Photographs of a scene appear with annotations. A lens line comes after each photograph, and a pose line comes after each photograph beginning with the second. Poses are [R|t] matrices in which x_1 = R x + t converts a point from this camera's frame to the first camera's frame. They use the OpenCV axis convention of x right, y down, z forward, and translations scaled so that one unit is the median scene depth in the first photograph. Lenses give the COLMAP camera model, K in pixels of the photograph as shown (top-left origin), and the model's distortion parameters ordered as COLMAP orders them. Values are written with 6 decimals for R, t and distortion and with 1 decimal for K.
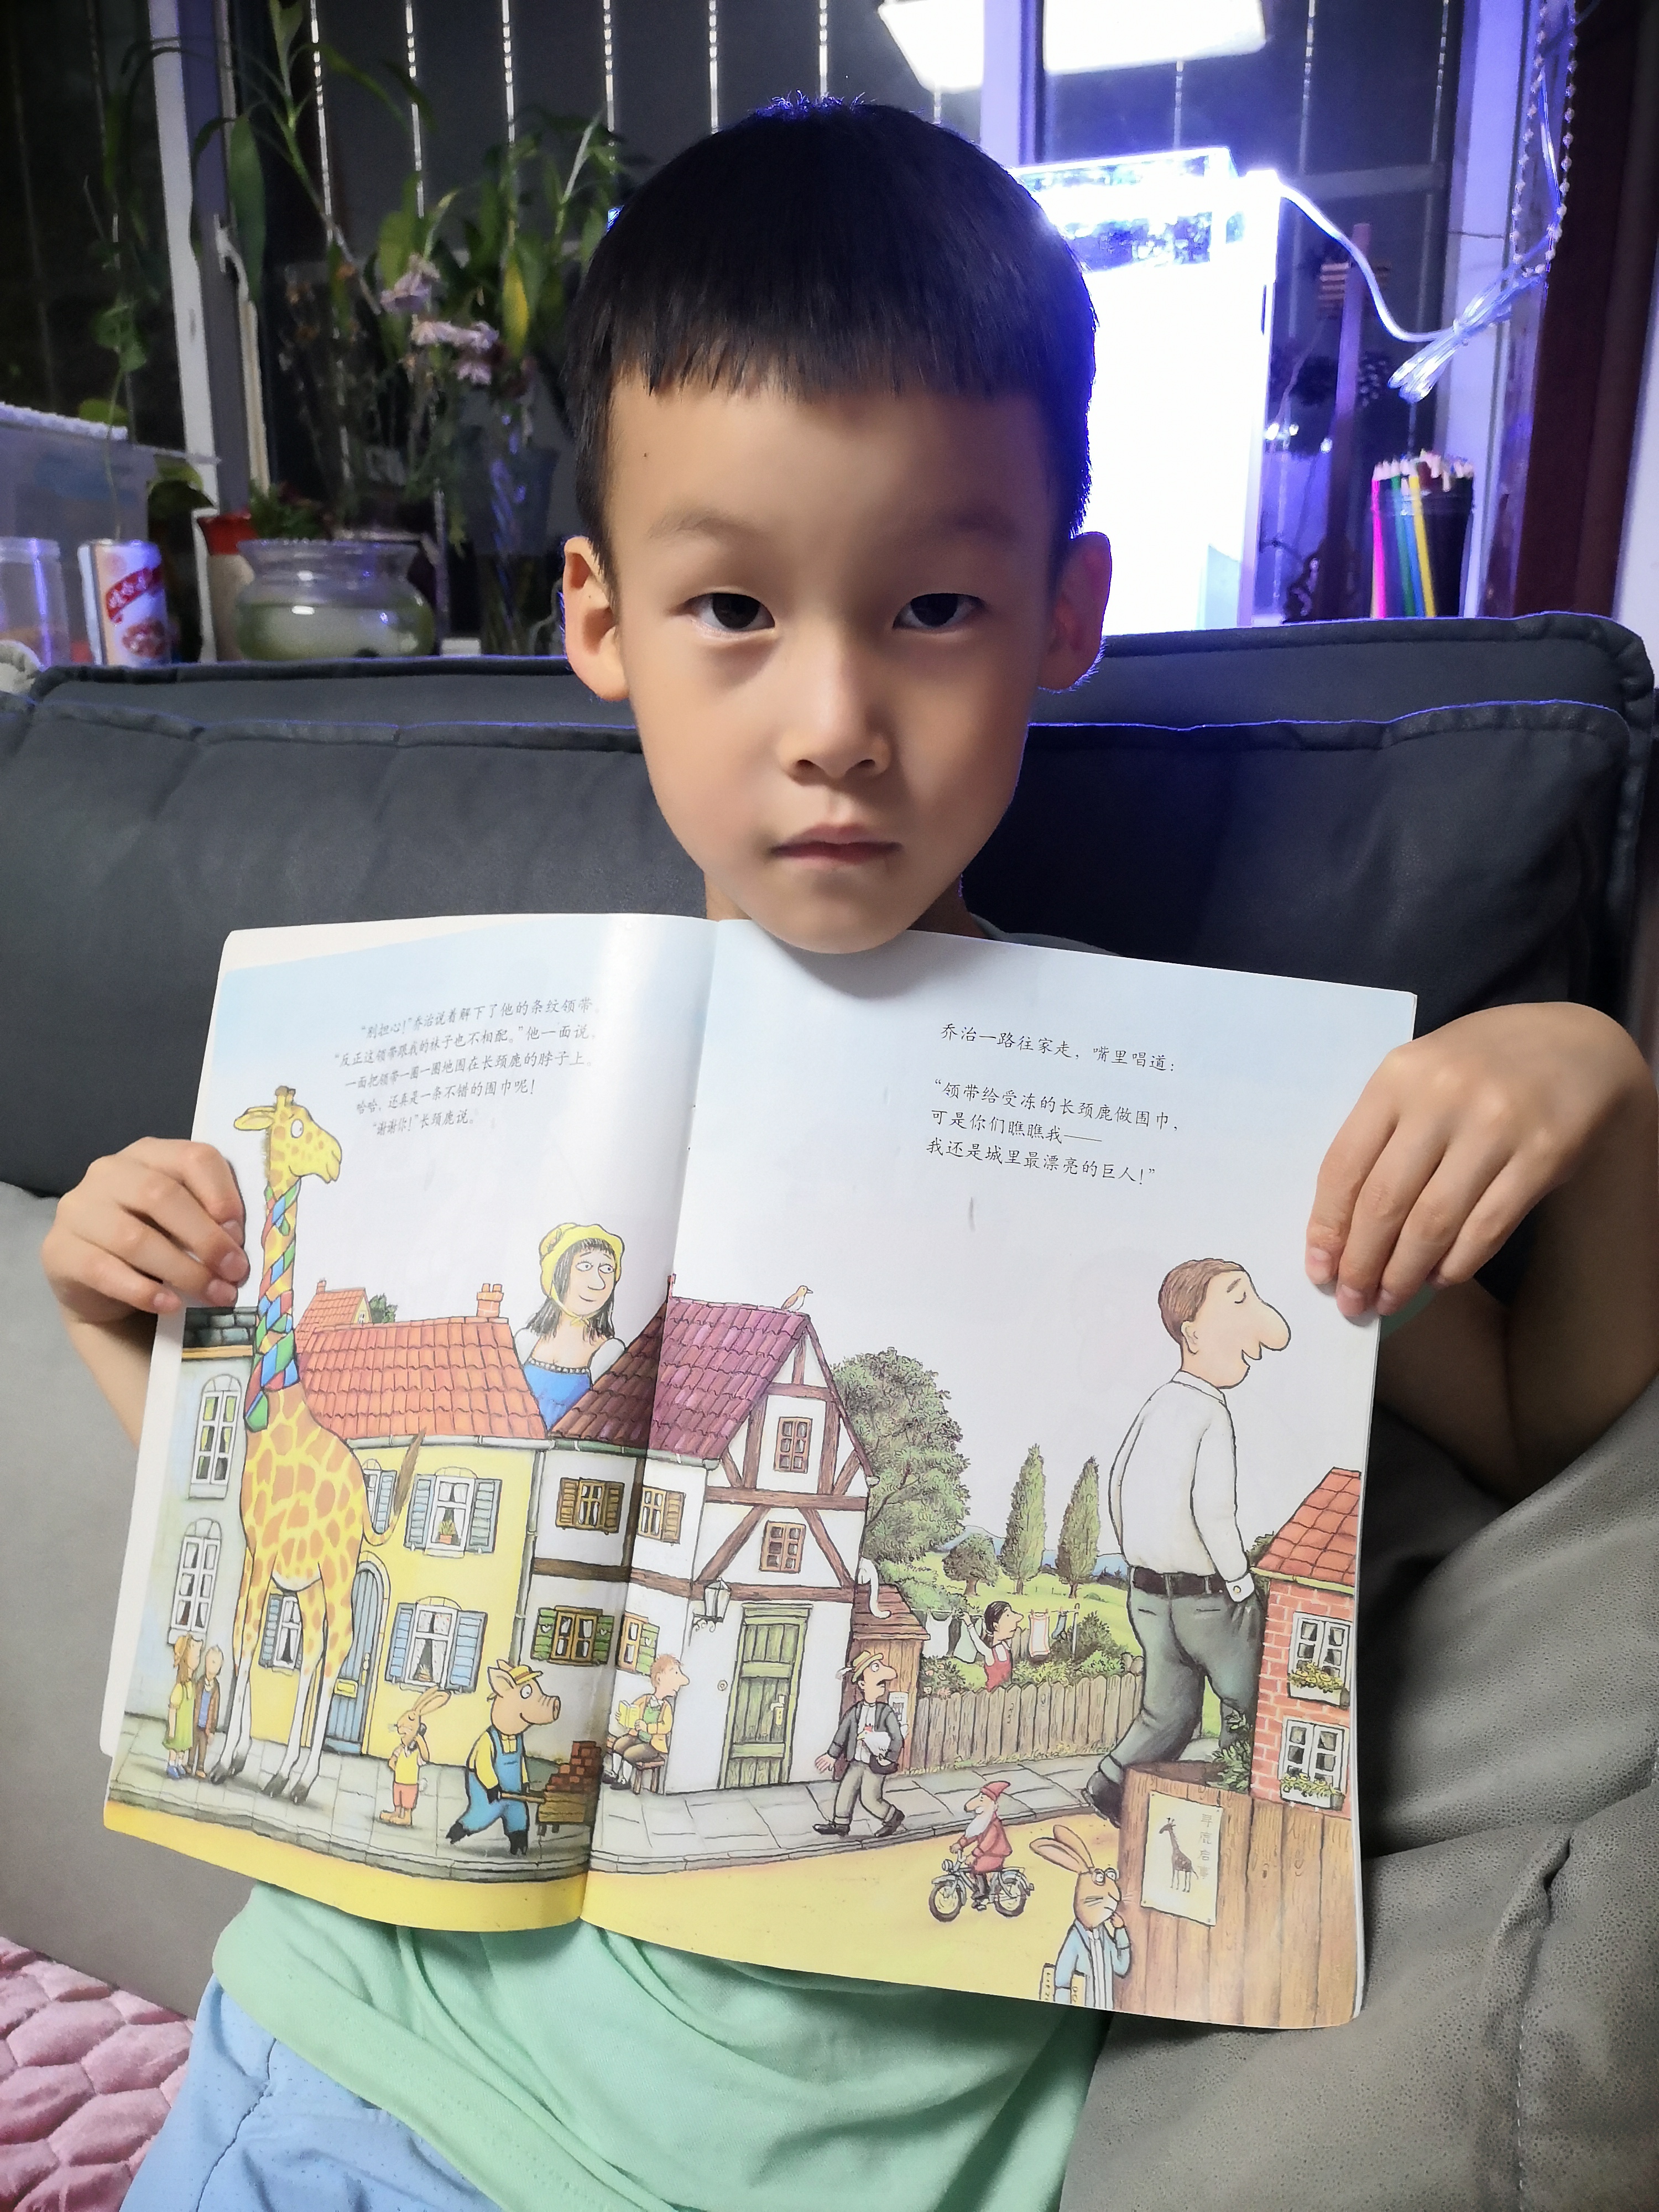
lens RADIAL K [[1669.8, 0, 829.5], [0, 1669.8, 1106.0], [0, 0, 1]] dist [0.000723, -0.004871]
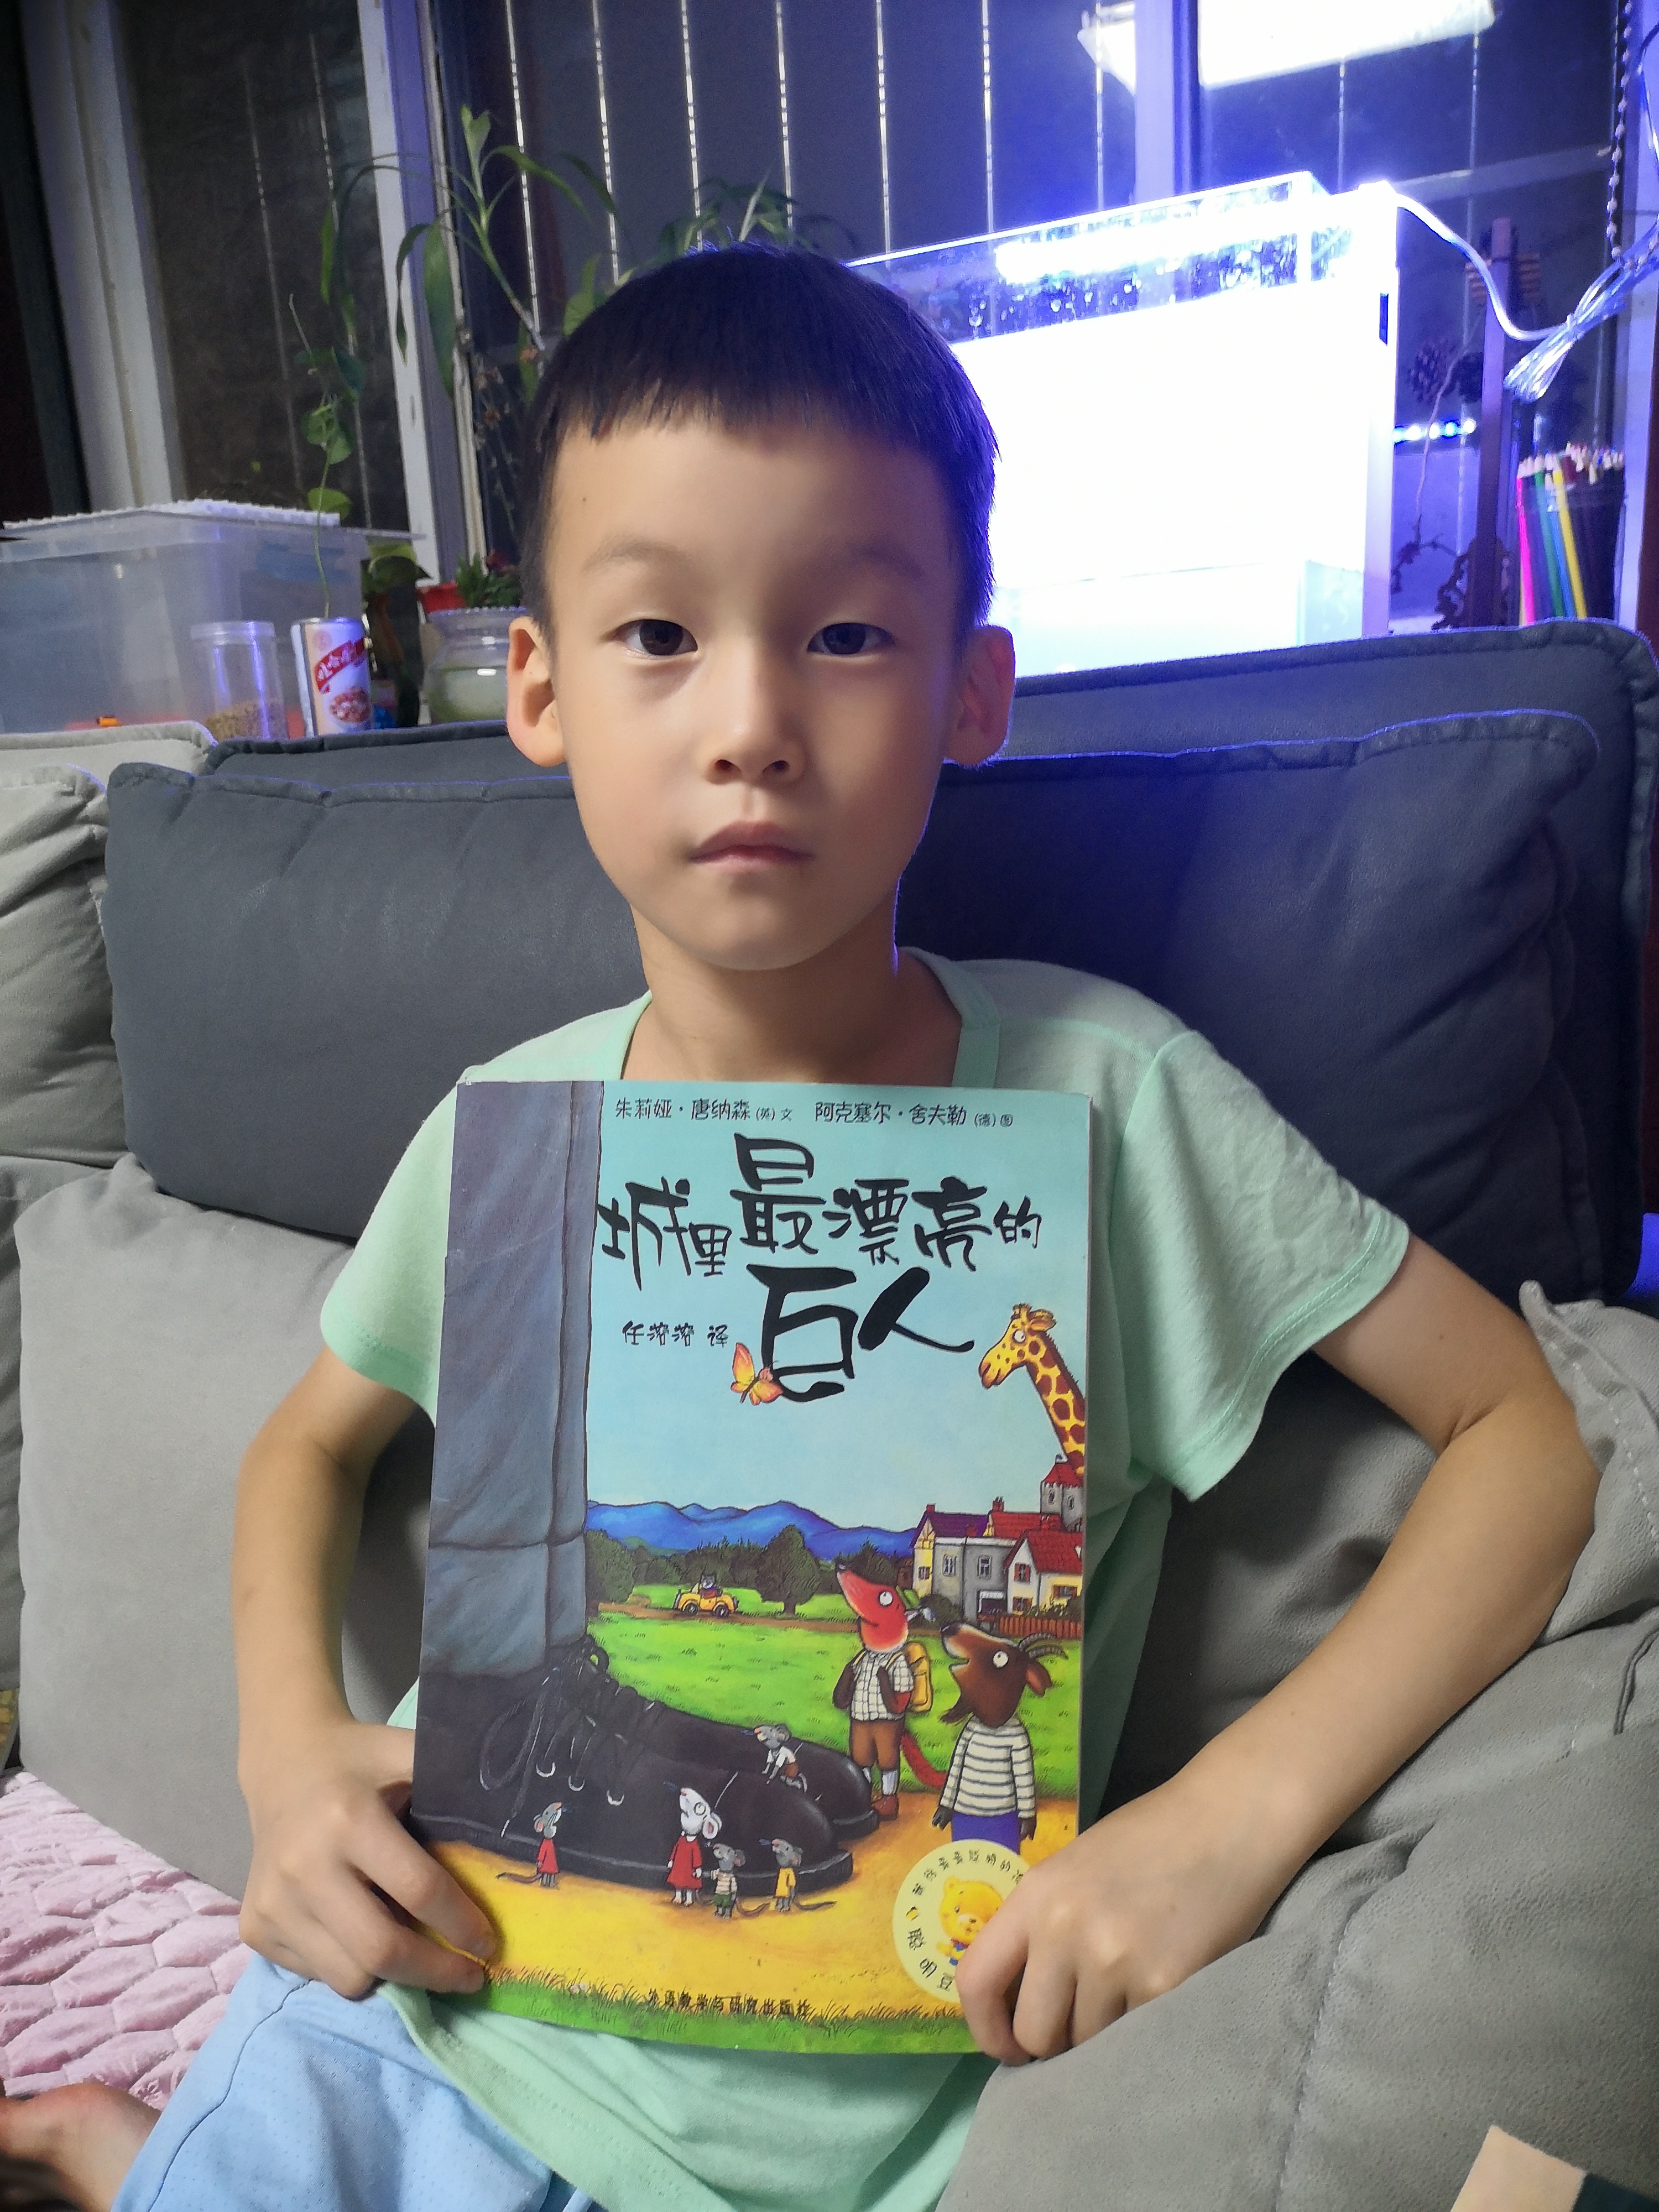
lens RADIAL K [[1657.2, 0, 829.5], [0, 1657.2, 1106.0], [0, 0, 1]] dist [0.008624, -0.003395]
pose [[0.987274, -0.016231, -0.158197, 0.098342], [0.014379, 0.999814, -0.012846, 0.003461], [0.158376, 0.010408, 0.987324, -0.037704]]
